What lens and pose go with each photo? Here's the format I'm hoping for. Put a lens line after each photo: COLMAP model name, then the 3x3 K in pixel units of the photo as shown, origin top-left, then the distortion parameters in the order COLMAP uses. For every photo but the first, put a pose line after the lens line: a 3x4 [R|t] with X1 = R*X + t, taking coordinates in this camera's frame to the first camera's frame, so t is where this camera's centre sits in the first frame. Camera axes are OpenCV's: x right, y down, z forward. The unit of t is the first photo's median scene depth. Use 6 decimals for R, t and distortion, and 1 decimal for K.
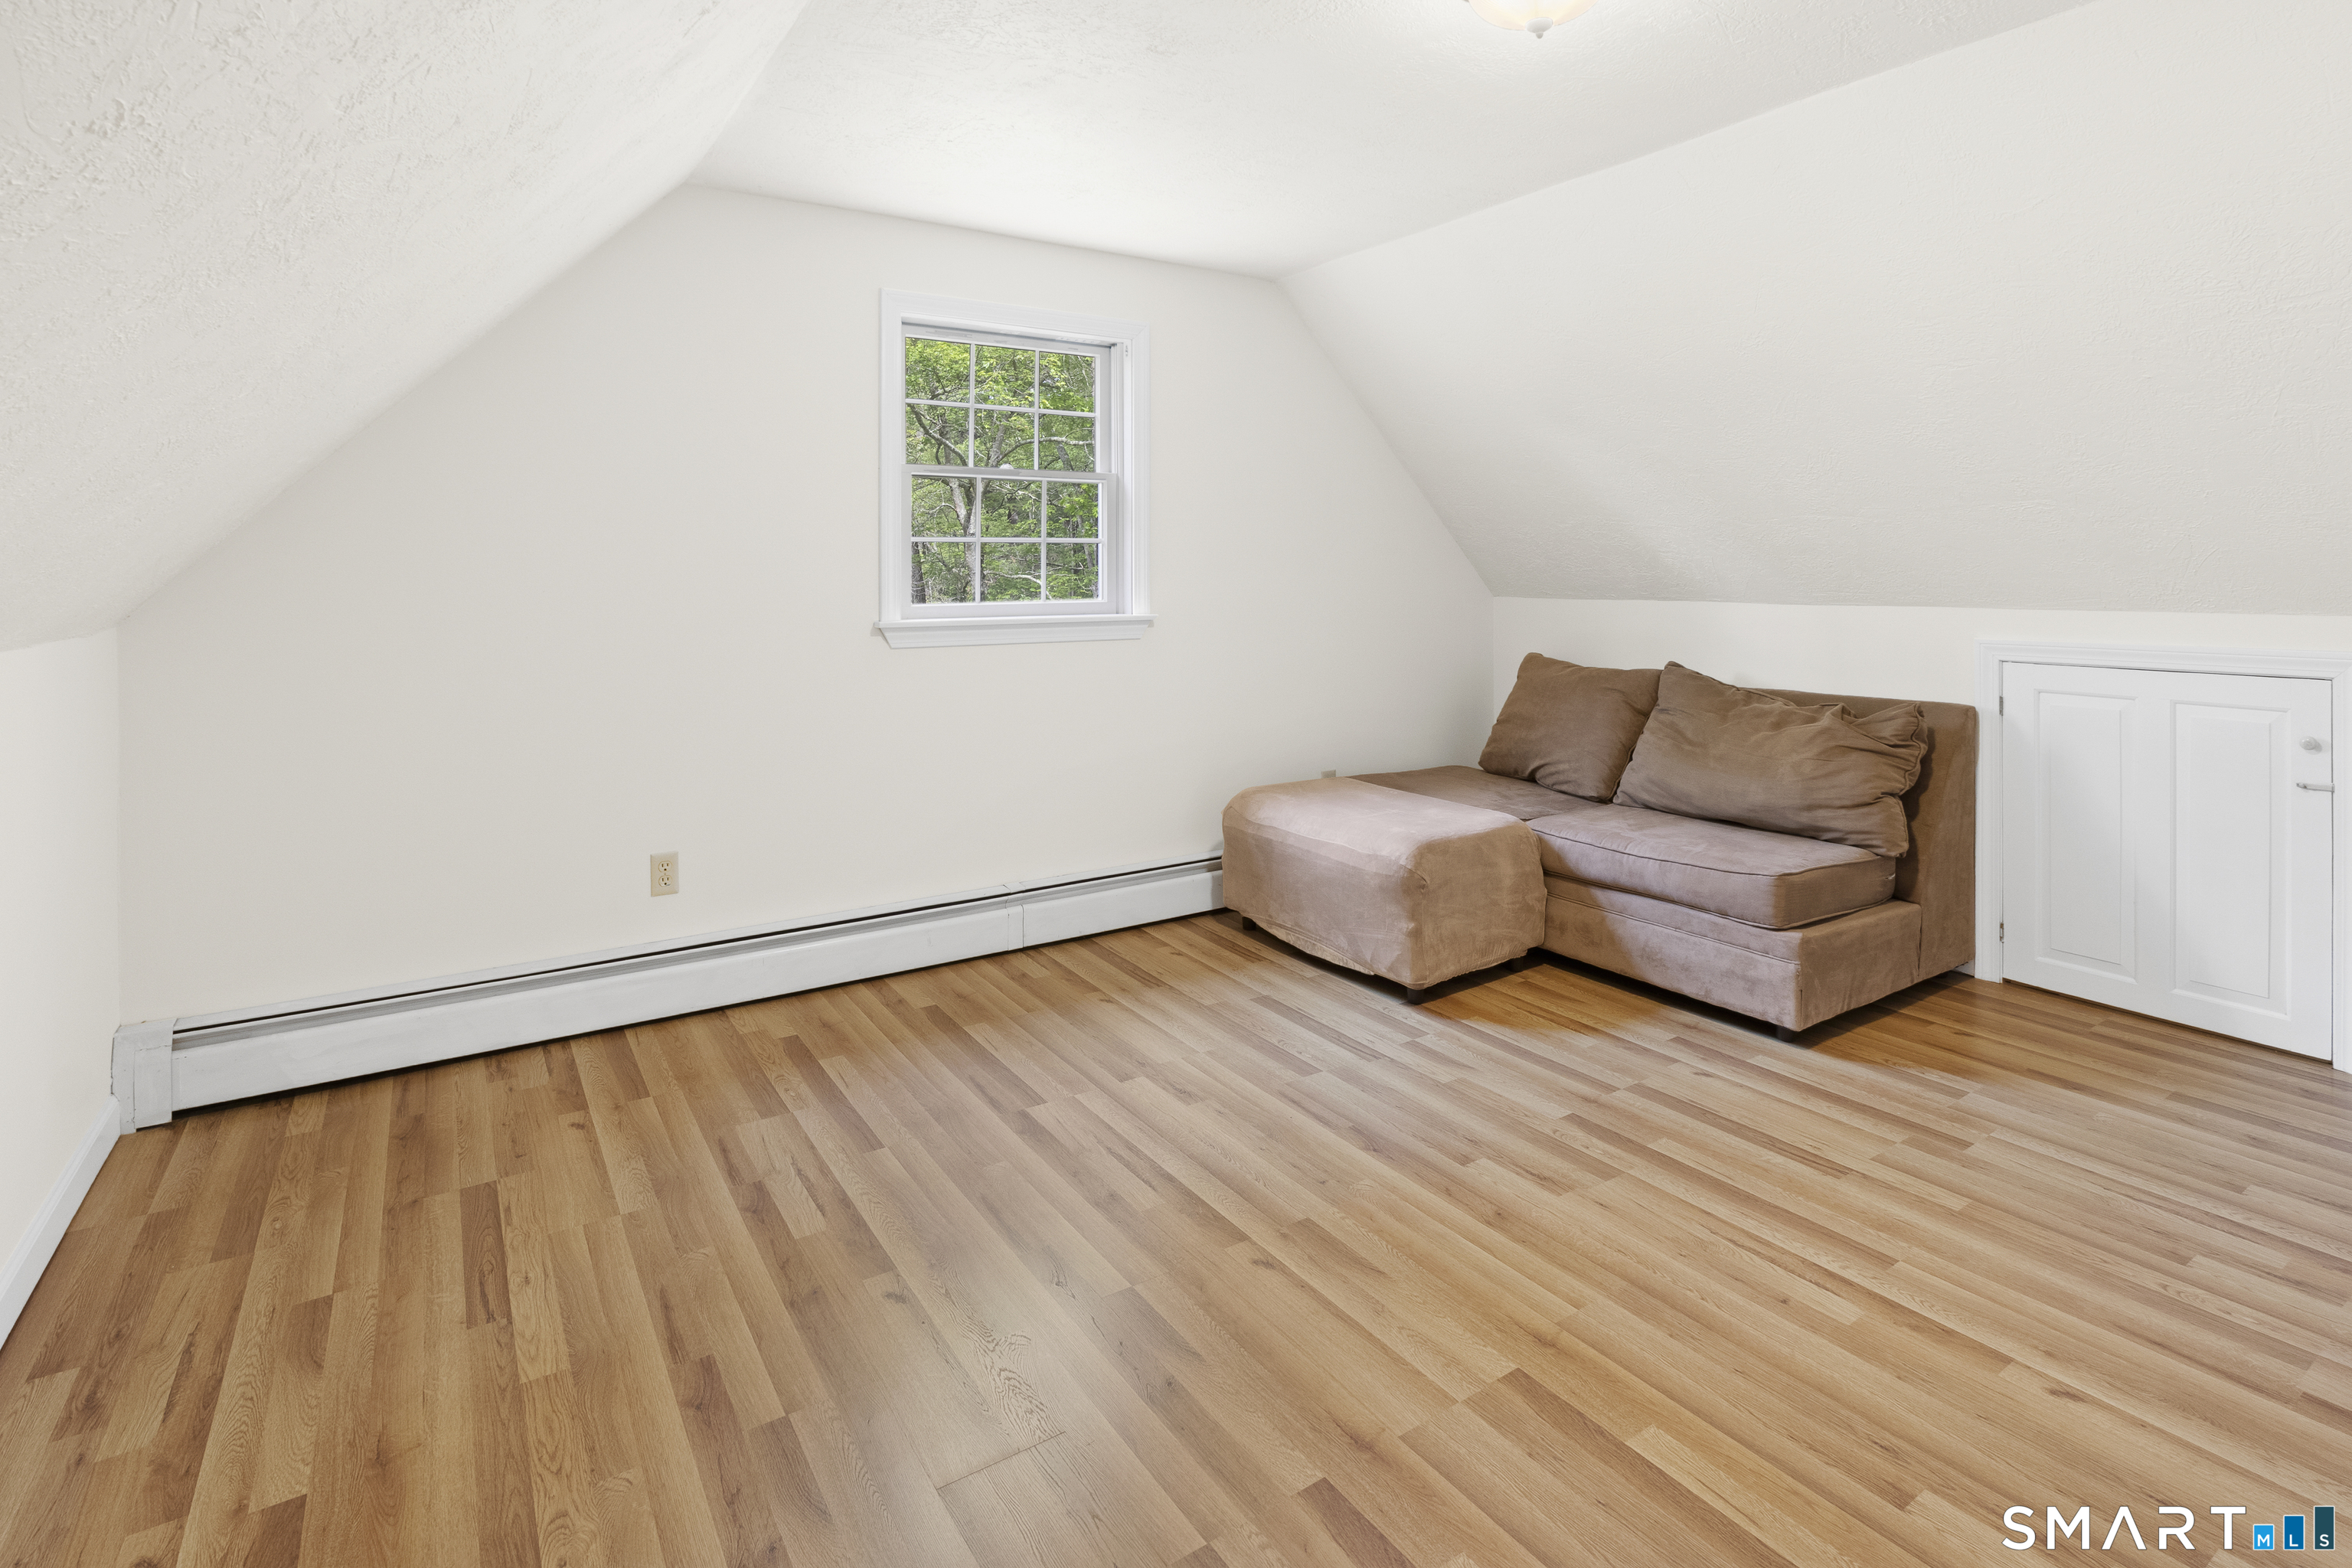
lens RADIAL K [[1186.7, 0, 1176.0], [0, 1186.7, 784.0], [0, 0, 1]] dist [-0.027087, 0.010516]
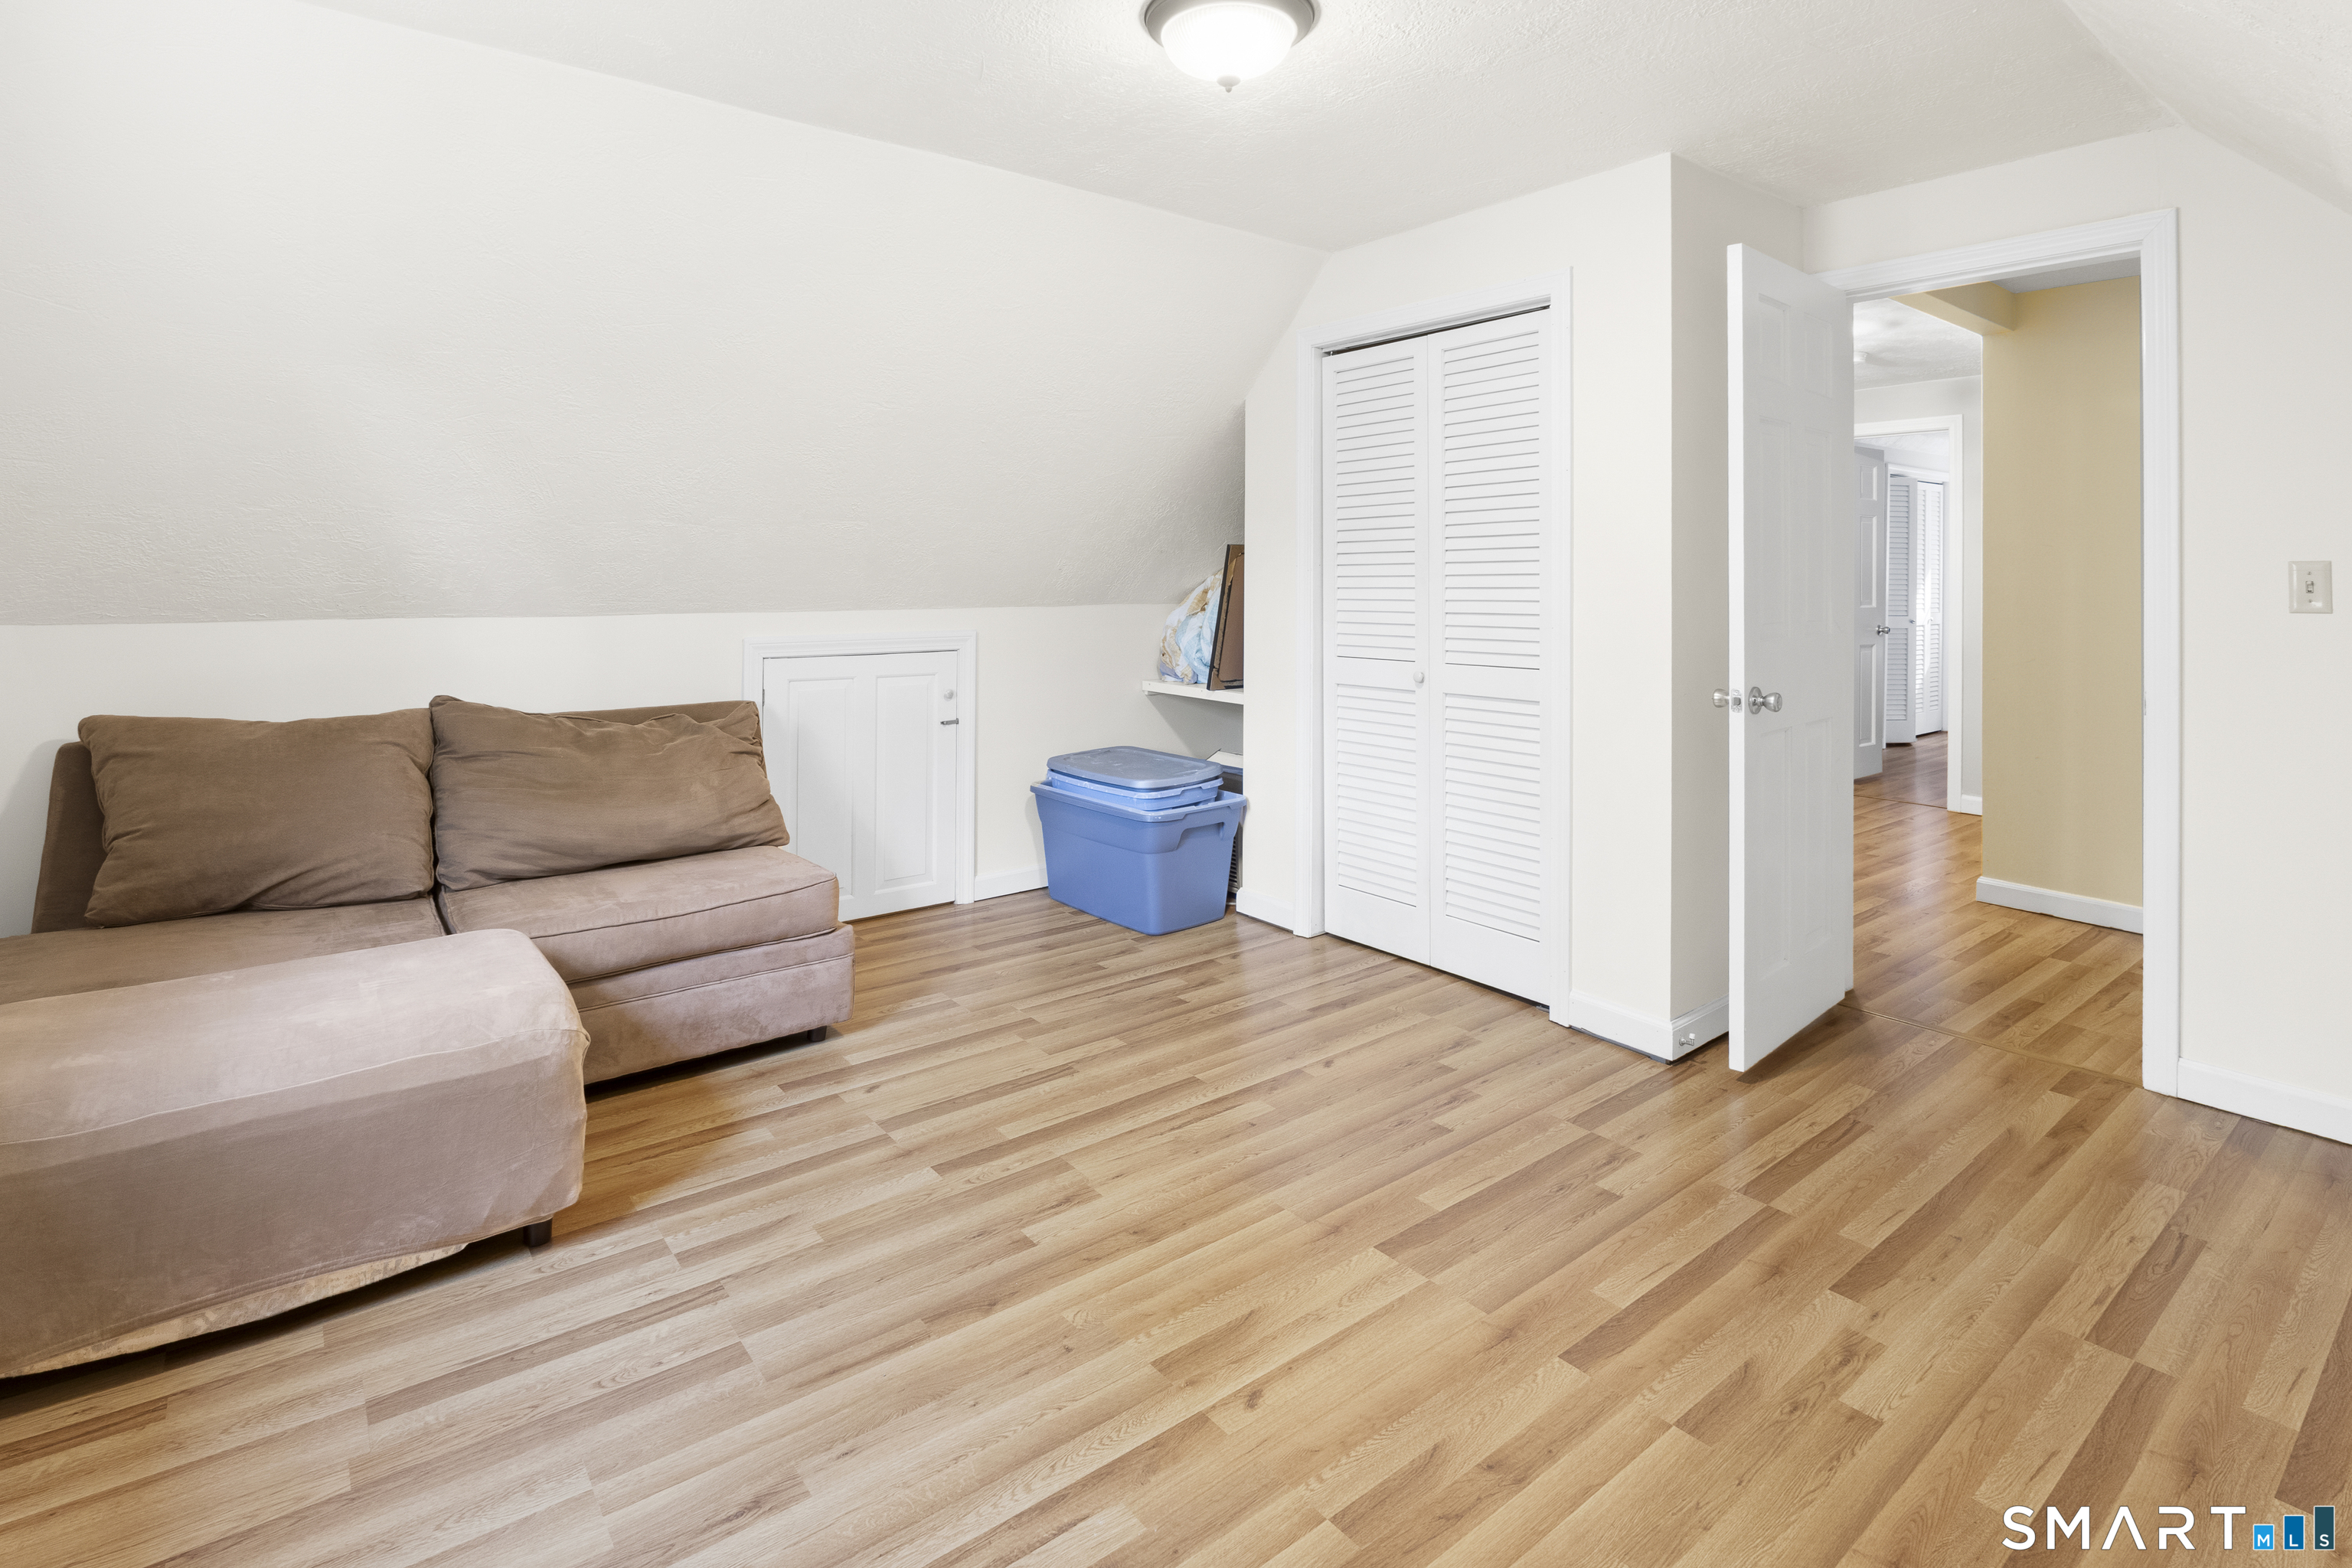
lens RADIAL K [[1186.7, 0, 1176.0], [0, 1186.7, 784.0], [0, 0, 1]] dist [-0.027087, 0.010516]
pose [[-0.126360, -0.162652, 0.978559, -0.570080], [0.169973, 0.968327, 0.182900, -0.153195], [-0.977314, 0.189440, -0.094711, 0.898245]]
